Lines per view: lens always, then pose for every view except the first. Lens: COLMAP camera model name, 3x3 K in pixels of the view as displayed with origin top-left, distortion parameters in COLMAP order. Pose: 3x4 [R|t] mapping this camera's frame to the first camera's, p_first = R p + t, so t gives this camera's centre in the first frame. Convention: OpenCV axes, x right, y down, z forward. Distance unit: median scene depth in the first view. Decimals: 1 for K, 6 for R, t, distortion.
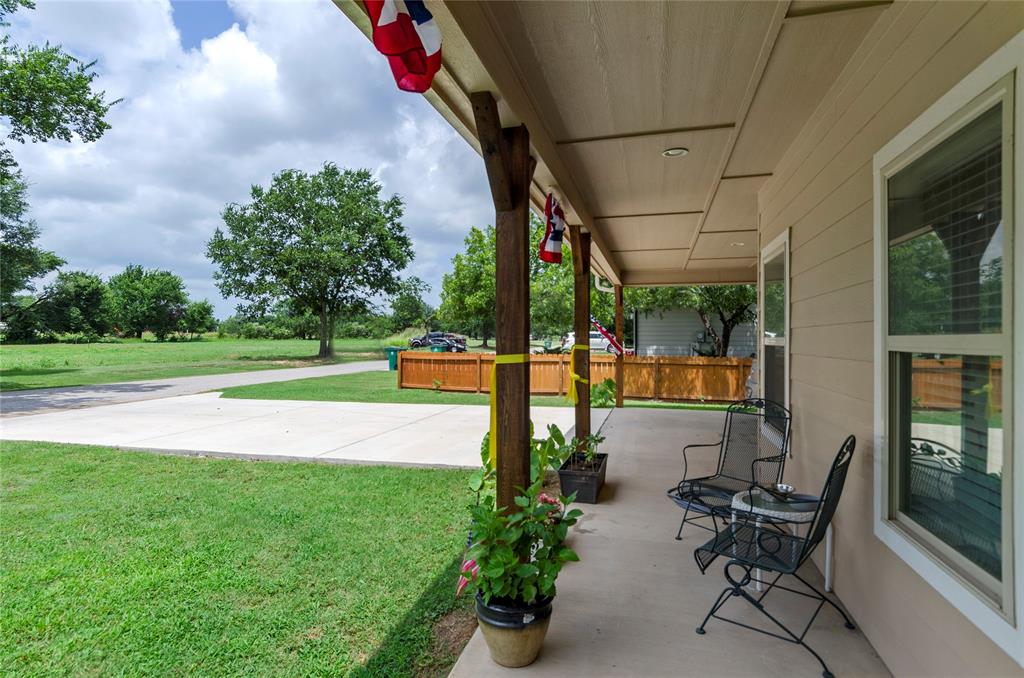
lens RADIAL K [[534.6, 0, 512.0], [0, 534.6, 339.0], [0, 0, 1]] dist [0.000856, -0.000021]
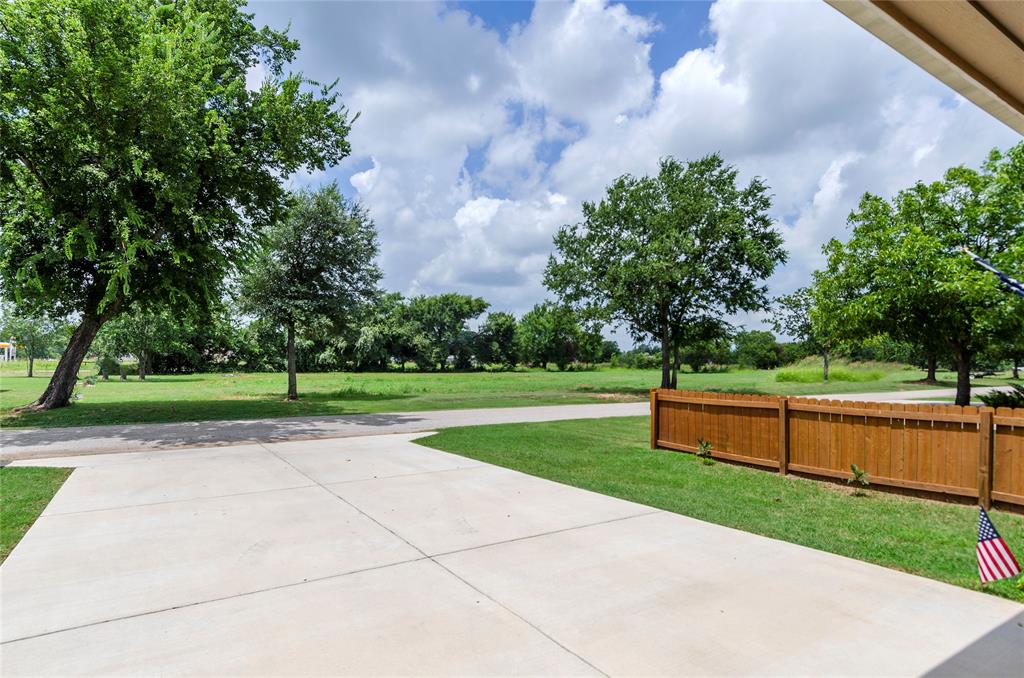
lens RADIAL K [[537.8, 0, 509.0], [0, 537.8, 367.6], [0, 0, 1]] dist [0.002104, 0.000205]
pose [[0.724999, 0.001638, -0.688748, 0.050979], [-0.003606, 0.999992, -0.001417, -0.000612], [0.688740, 0.003511, 0.725000, 0.203579]]
